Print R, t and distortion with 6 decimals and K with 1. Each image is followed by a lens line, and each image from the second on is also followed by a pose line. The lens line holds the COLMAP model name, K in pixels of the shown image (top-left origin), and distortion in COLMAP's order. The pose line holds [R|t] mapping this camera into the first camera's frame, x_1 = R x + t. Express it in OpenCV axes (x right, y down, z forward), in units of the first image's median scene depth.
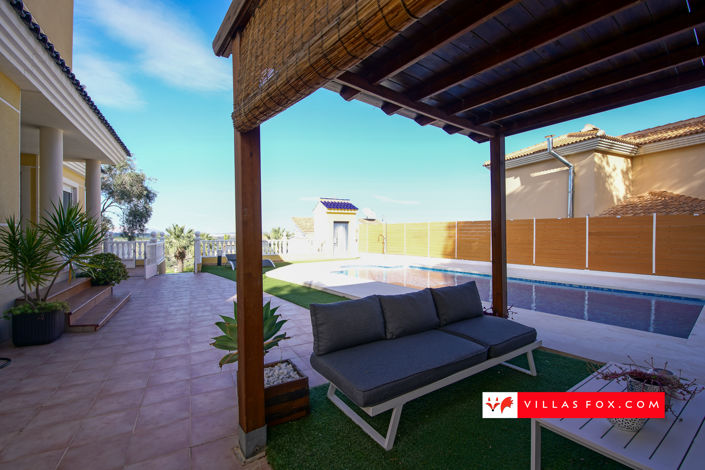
lens RADIAL K [[312.7, 0, 353.2], [0, 312.7, 234.8], [0, 0, 1]] dist [-0.013667, -0.003039]
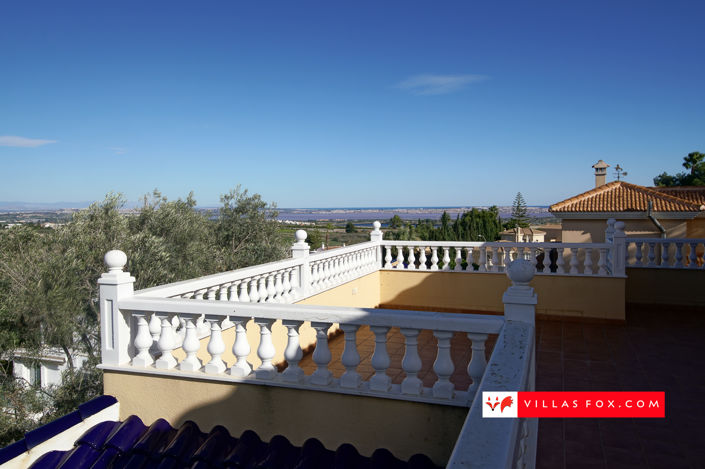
lens RADIAL K [[575.1, 0, 354.5], [0, 575.1, 231.5], [0, 0, 1]] dist [0.041723, 0.001417]
pose [[0.731936, -0.043307, 0.679996, -1.187244], [0.013899, 0.998719, 0.048646, -0.308474], [-0.681231, -0.026155, 0.731601, 0.312756]]
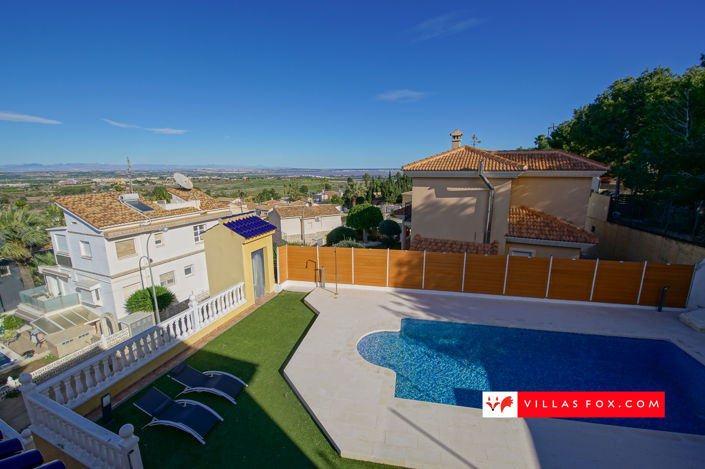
lens RADIAL K [[312.7, 0, 349.7], [0, 312.7, 230.8], [0, 0, 1]] dist [-0.013667, -0.003039]
pose [[0.746016, -0.141039, 0.650822, -0.432522], [0.008900, 0.979339, 0.202030, -0.289767], [-0.665869, -0.144925, 0.731857, 0.466649]]
